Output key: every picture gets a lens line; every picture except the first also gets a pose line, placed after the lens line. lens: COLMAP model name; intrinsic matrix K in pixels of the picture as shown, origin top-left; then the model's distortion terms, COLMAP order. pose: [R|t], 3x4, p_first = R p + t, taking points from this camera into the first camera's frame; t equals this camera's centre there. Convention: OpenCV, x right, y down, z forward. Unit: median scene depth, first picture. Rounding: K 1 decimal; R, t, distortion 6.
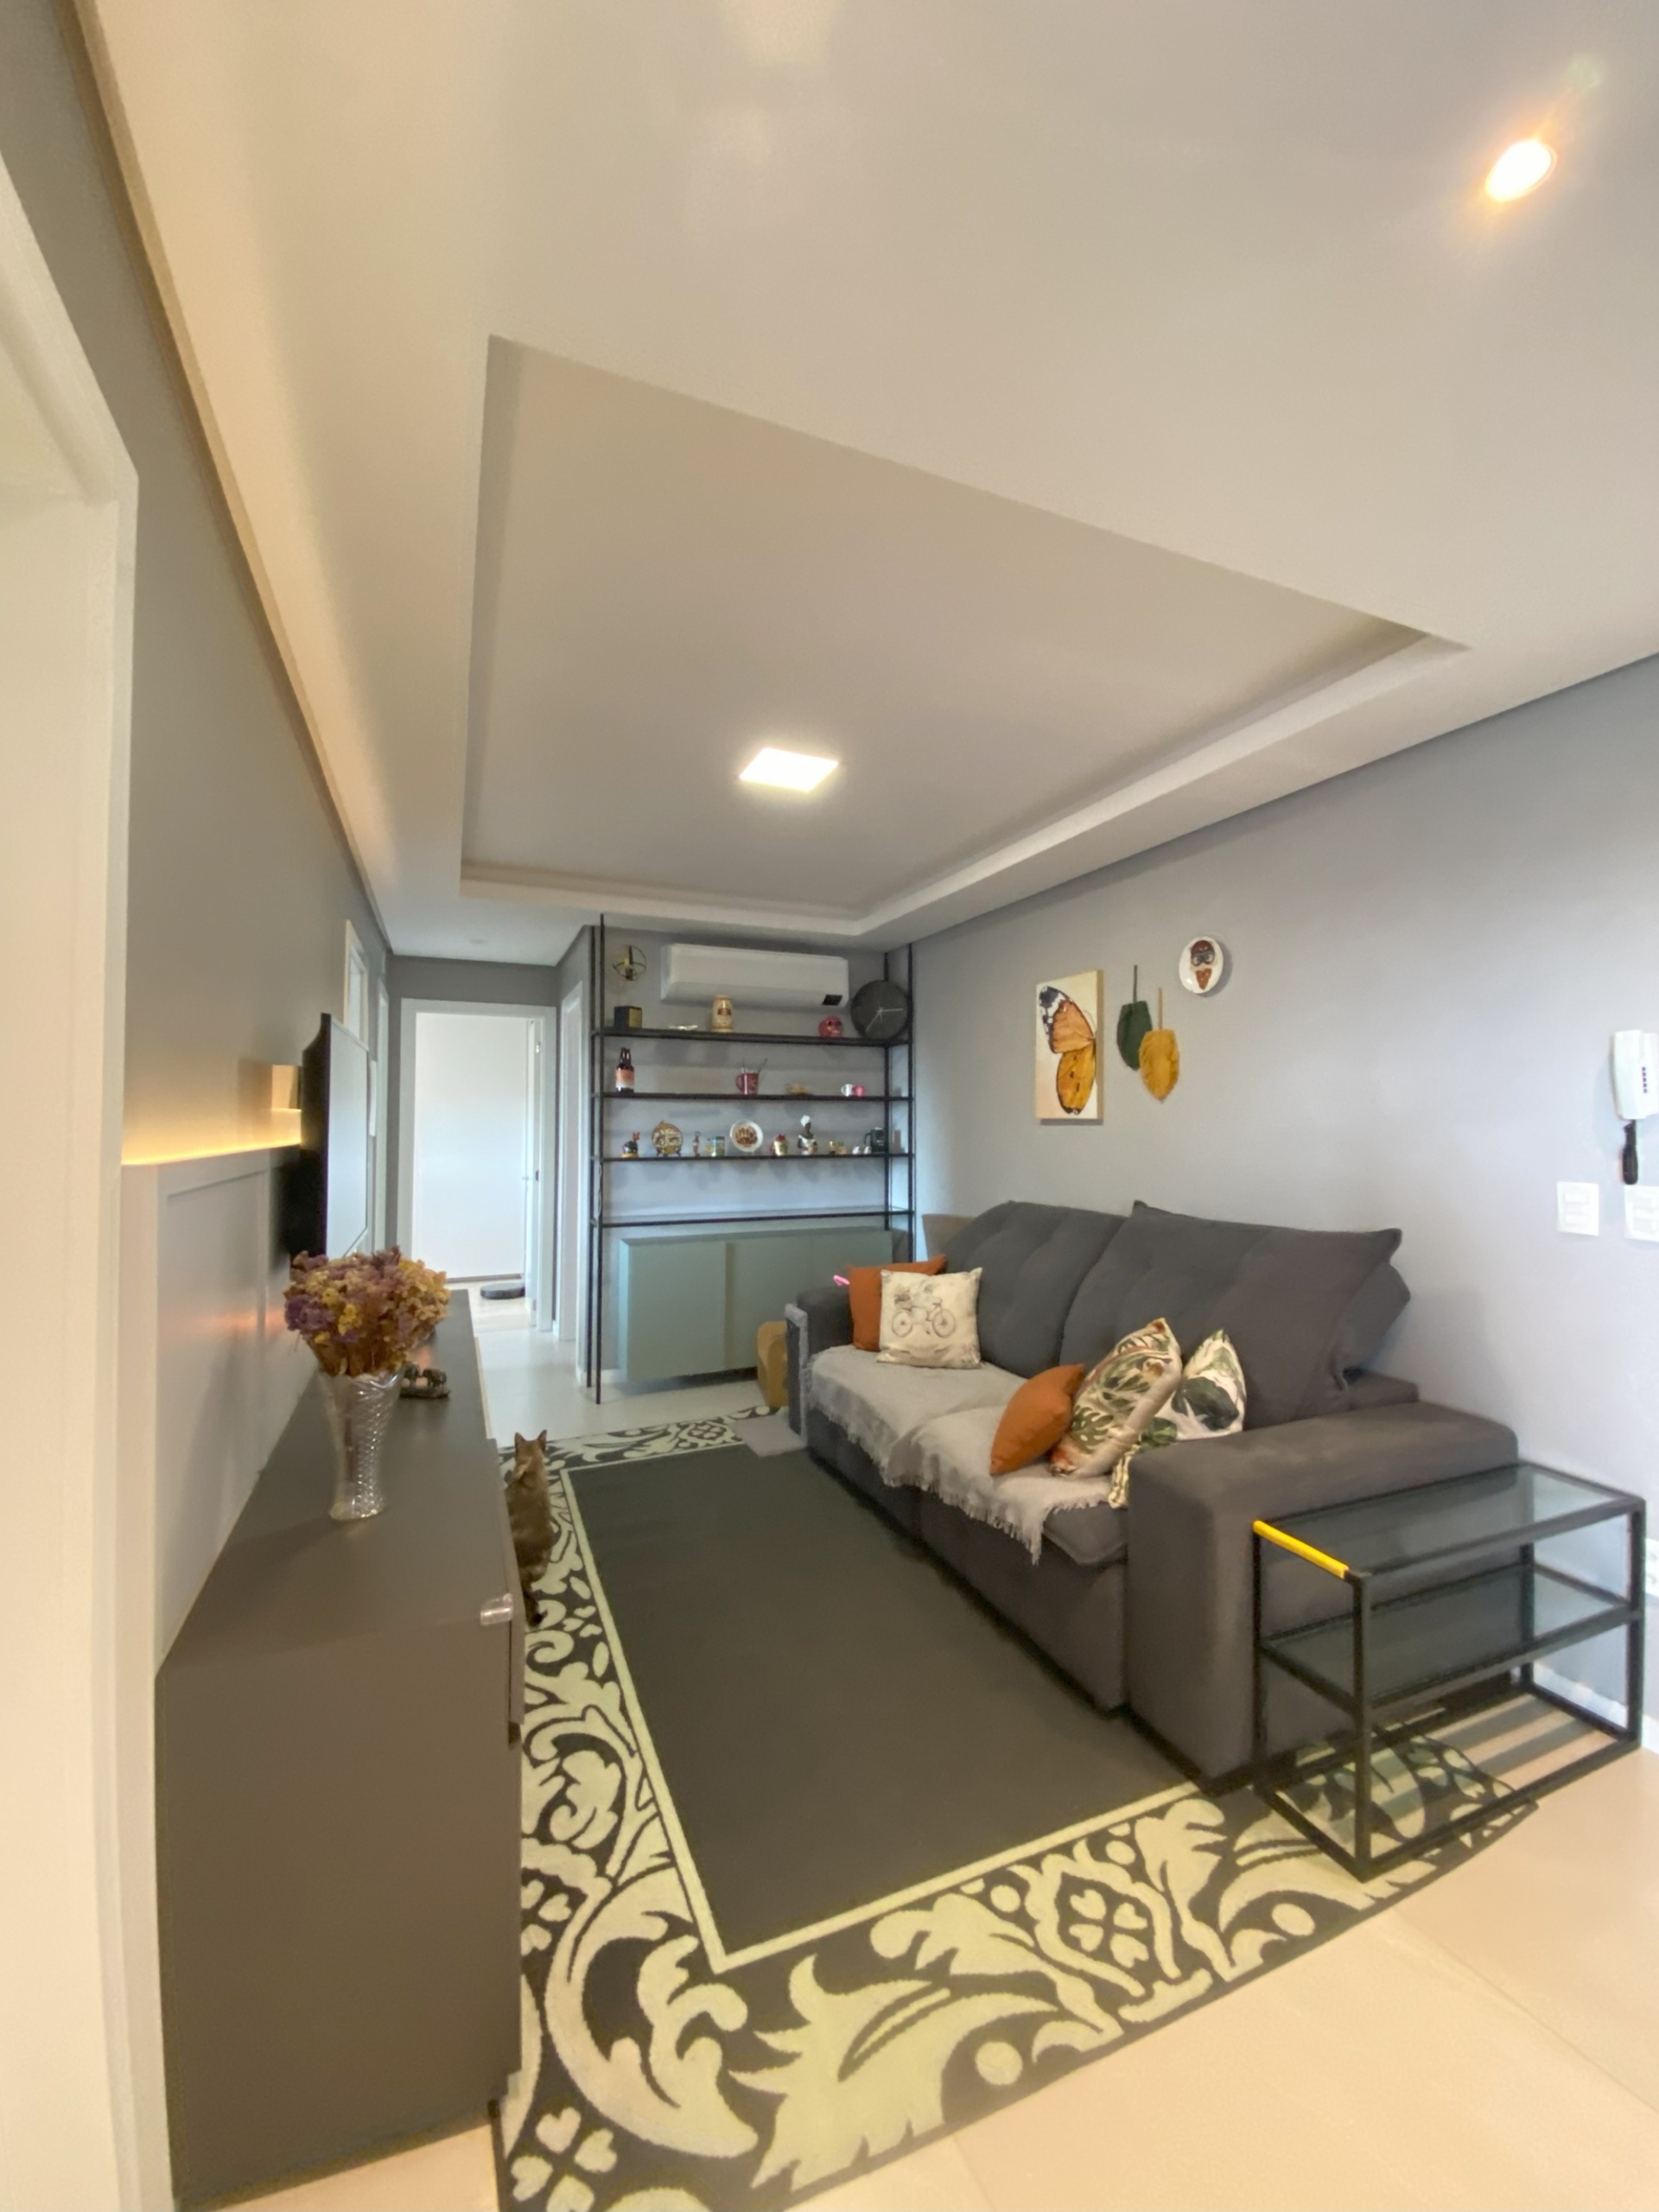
lens RADIAL K [[888.0, 0, 828.1], [0, 888.0, 1098.1], [0, 0, 1]] dist [0.060940, -0.000171]
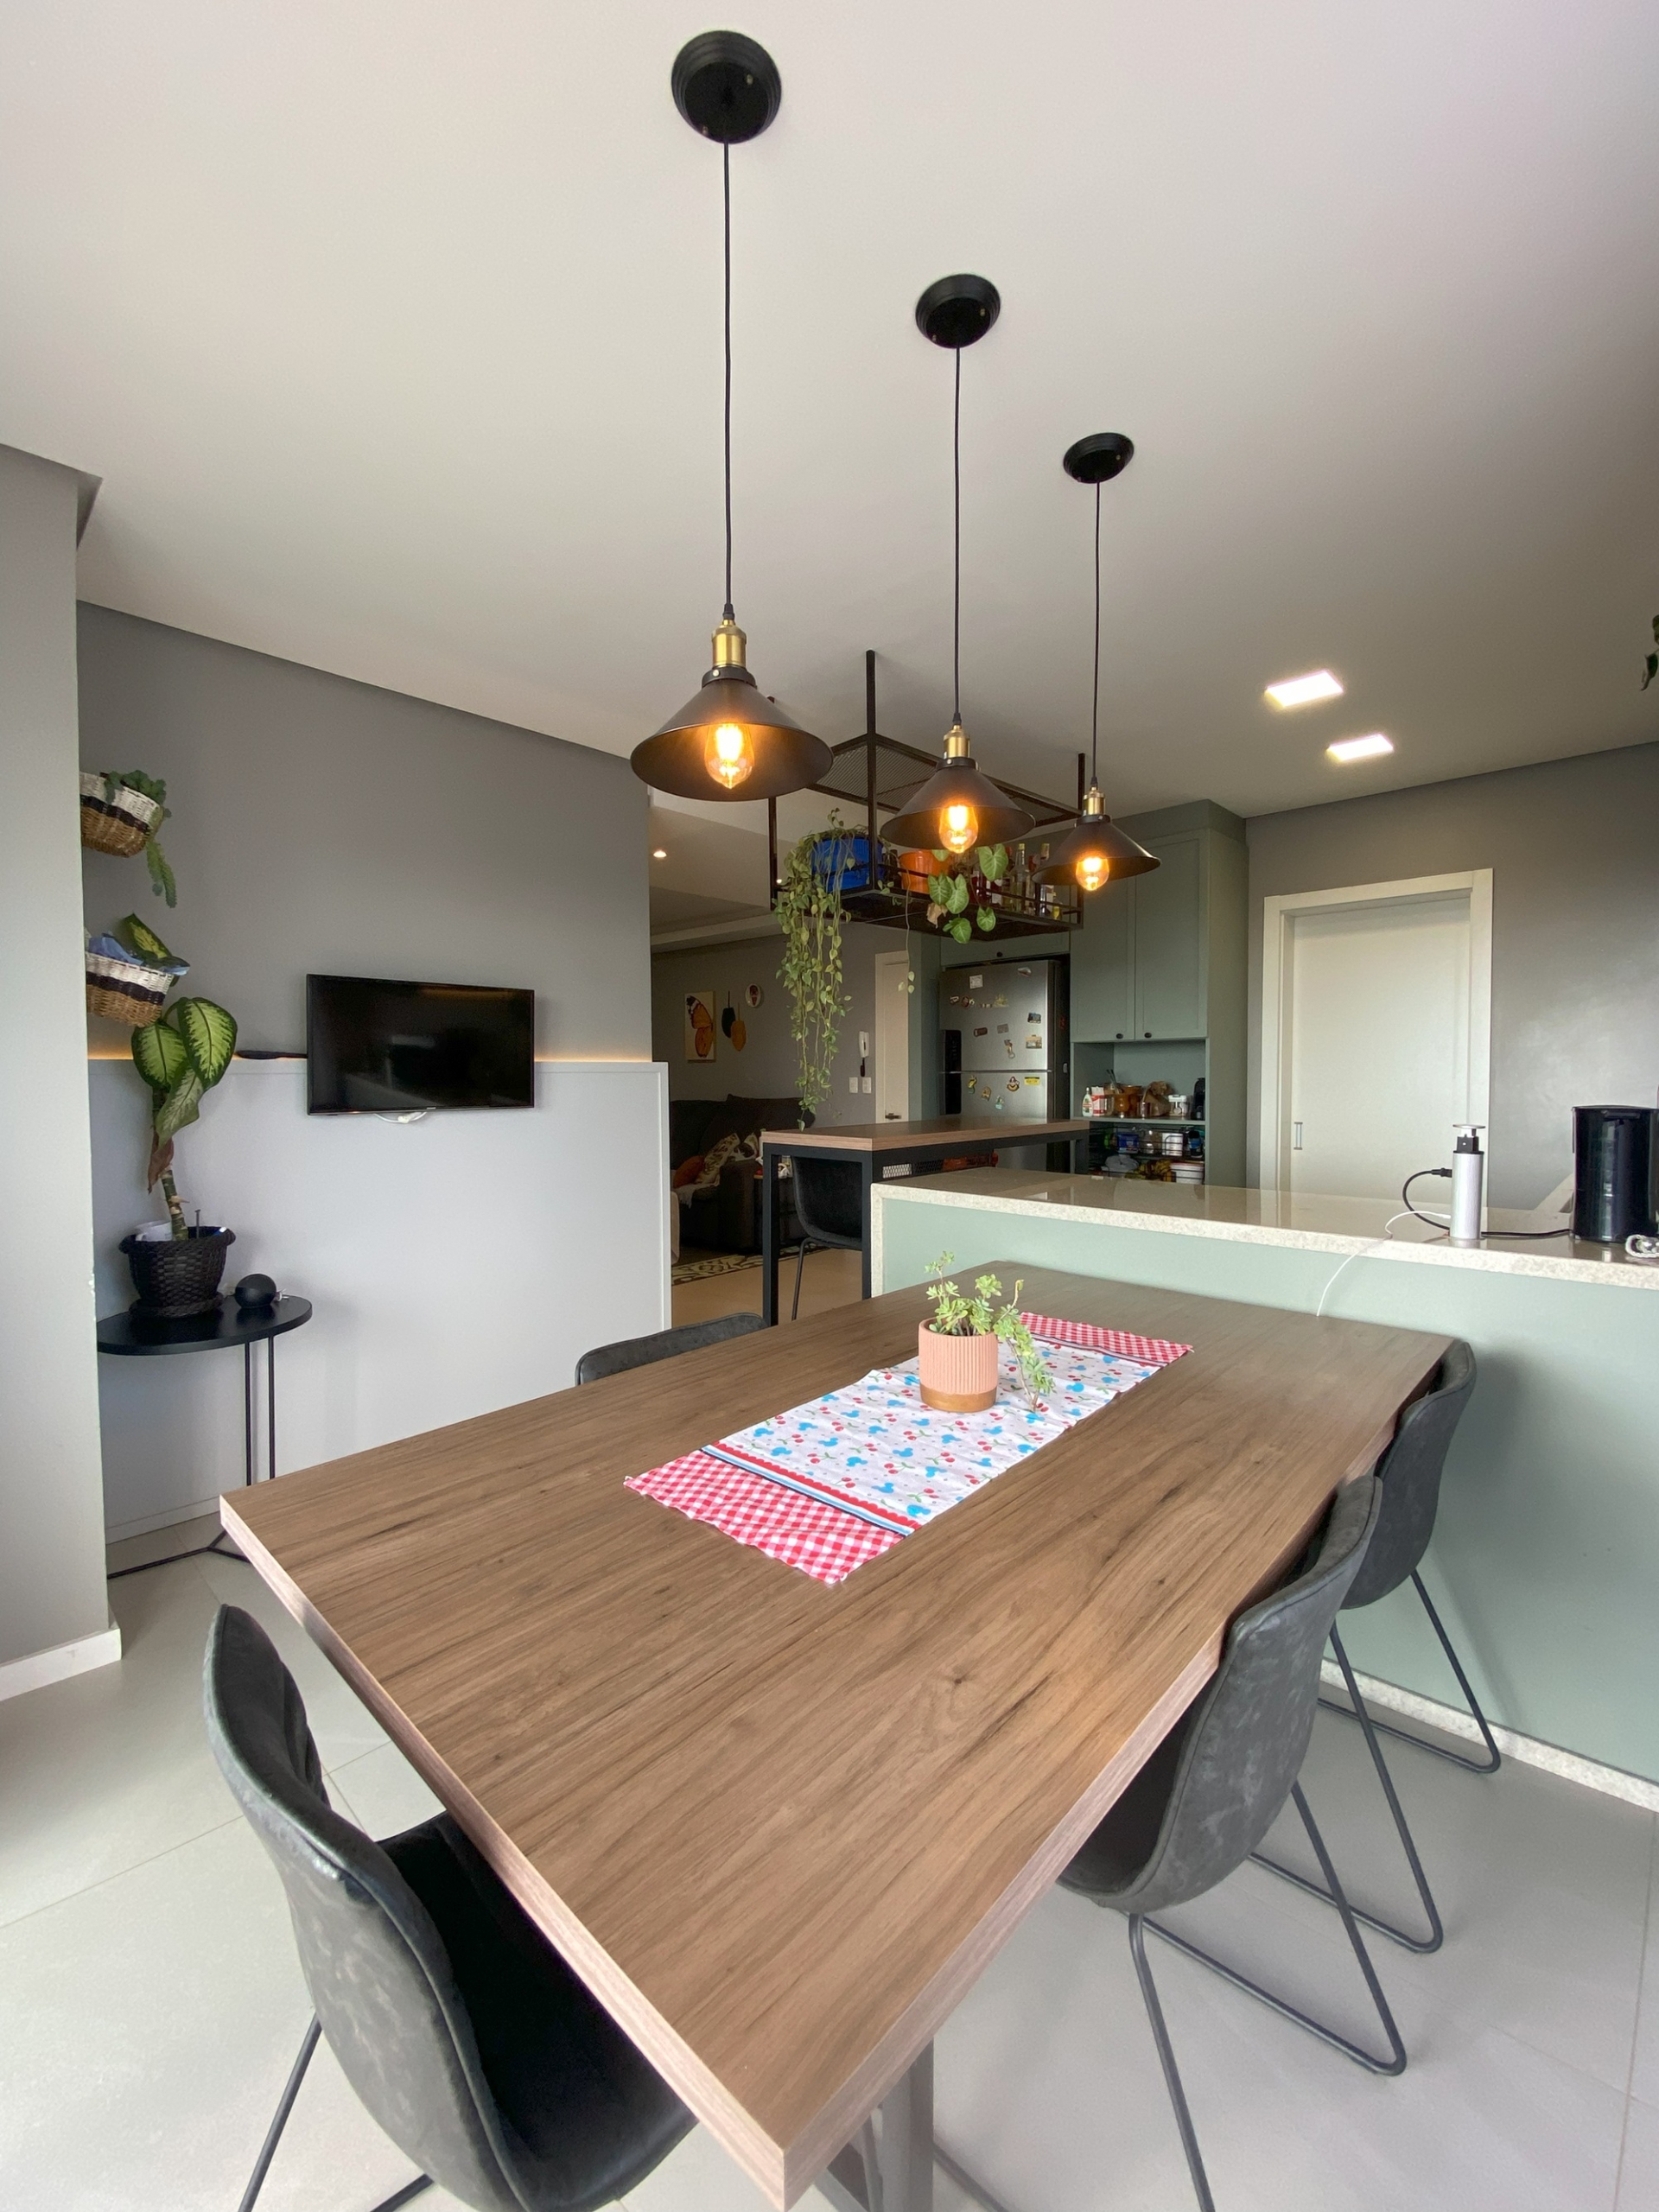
lens RADIAL K [[888.0, 0, 828.1], [0, 888.0, 1098.1], [0, 0, 1]] dist [0.060940, -0.000171]
pose [[0.918079, -0.020660, 0.395858, -0.428109], [-0.004609, 0.998017, 0.062775, -0.028800], [-0.396370, -0.059457, 0.916163, -1.563087]]
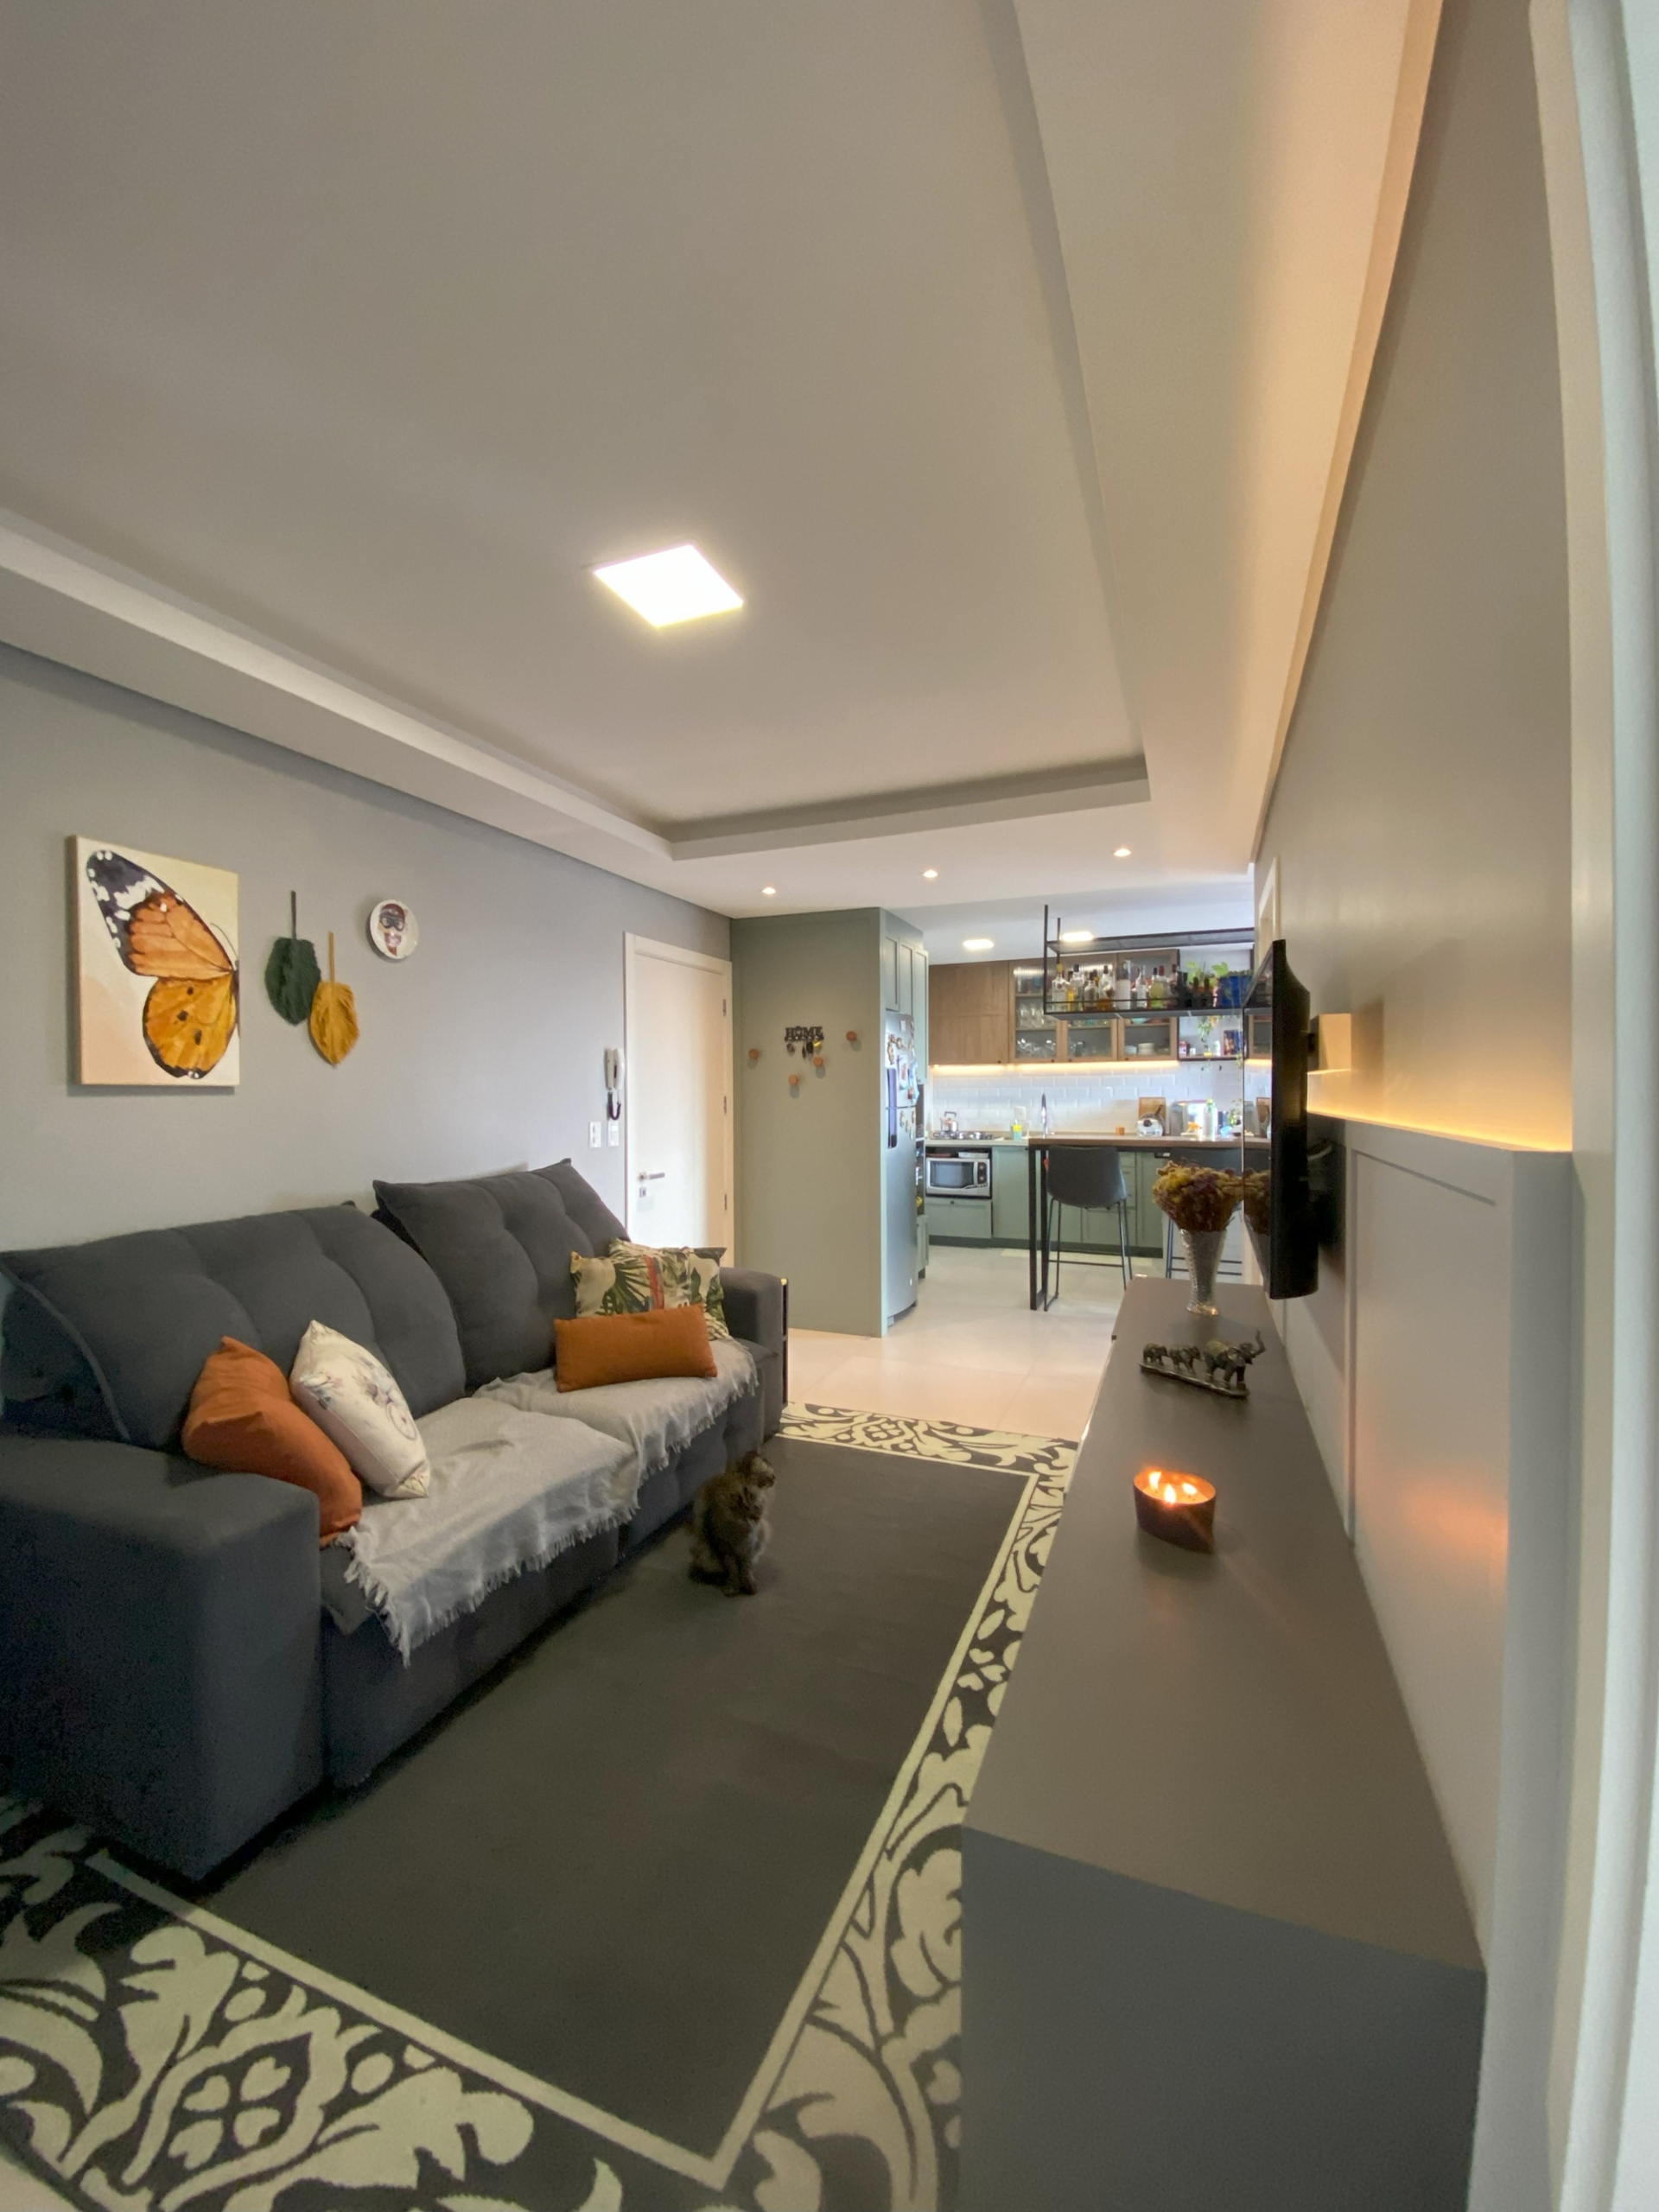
lens RADIAL K [[888.0, 0, 828.1], [0, 888.0, 1098.1], [0, 0, 1]] dist [0.060940, -0.000171]
pose [[-0.687256, -0.003529, 0.726407, -0.751784], [-0.017262, 0.999785, -0.011475, 0.046138], [-0.726210, -0.020425, -0.687169, 1.618672]]
